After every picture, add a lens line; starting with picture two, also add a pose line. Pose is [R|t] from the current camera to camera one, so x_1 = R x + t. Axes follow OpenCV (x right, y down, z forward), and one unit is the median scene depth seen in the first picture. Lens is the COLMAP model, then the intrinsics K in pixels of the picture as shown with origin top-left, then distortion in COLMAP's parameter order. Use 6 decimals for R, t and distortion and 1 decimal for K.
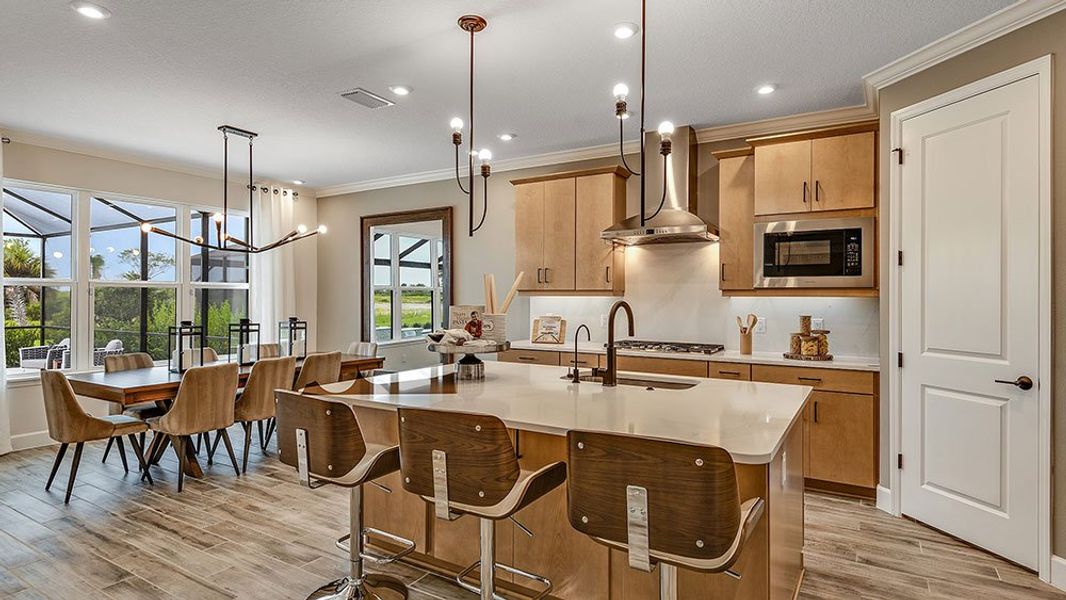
lens RADIAL K [[545.2, 0, 531.9], [0, 545.2, 296.2], [0, 0, 1]] dist [0.003286, 0.000040]
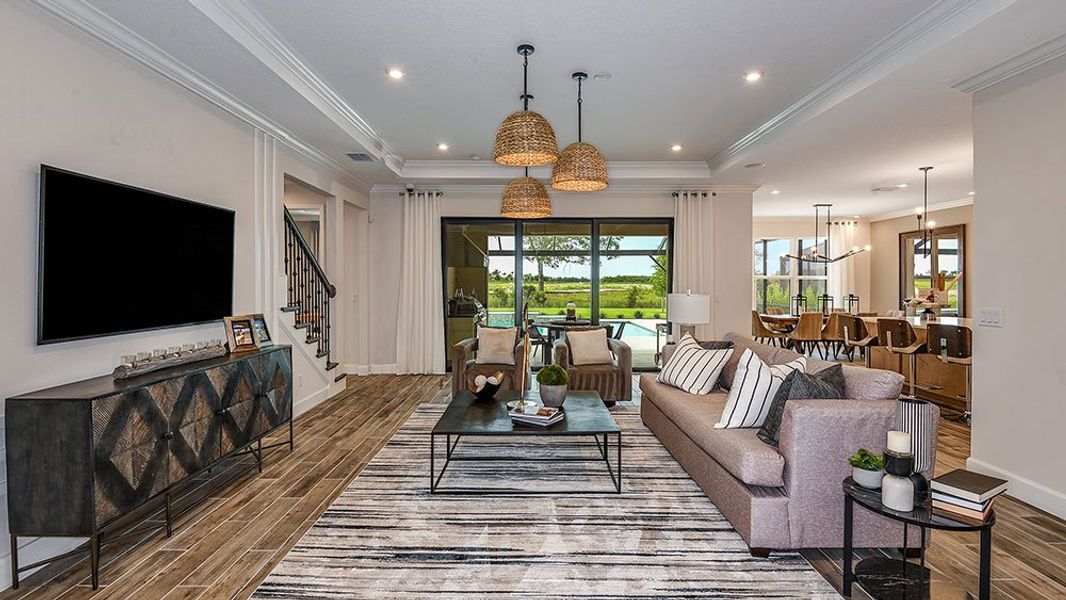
lens RADIAL K [[492.3, 0, 529.0], [0, 492.3, 282.9], [0, 0, 1]] dist [-0.001153, -0.000444]
pose [[0.522749, -0.002412, -0.852483, 0.785066], [0.001999, 0.999997, -0.001604, -0.003675], [0.852484, -0.000866, 0.522752, -1.536322]]
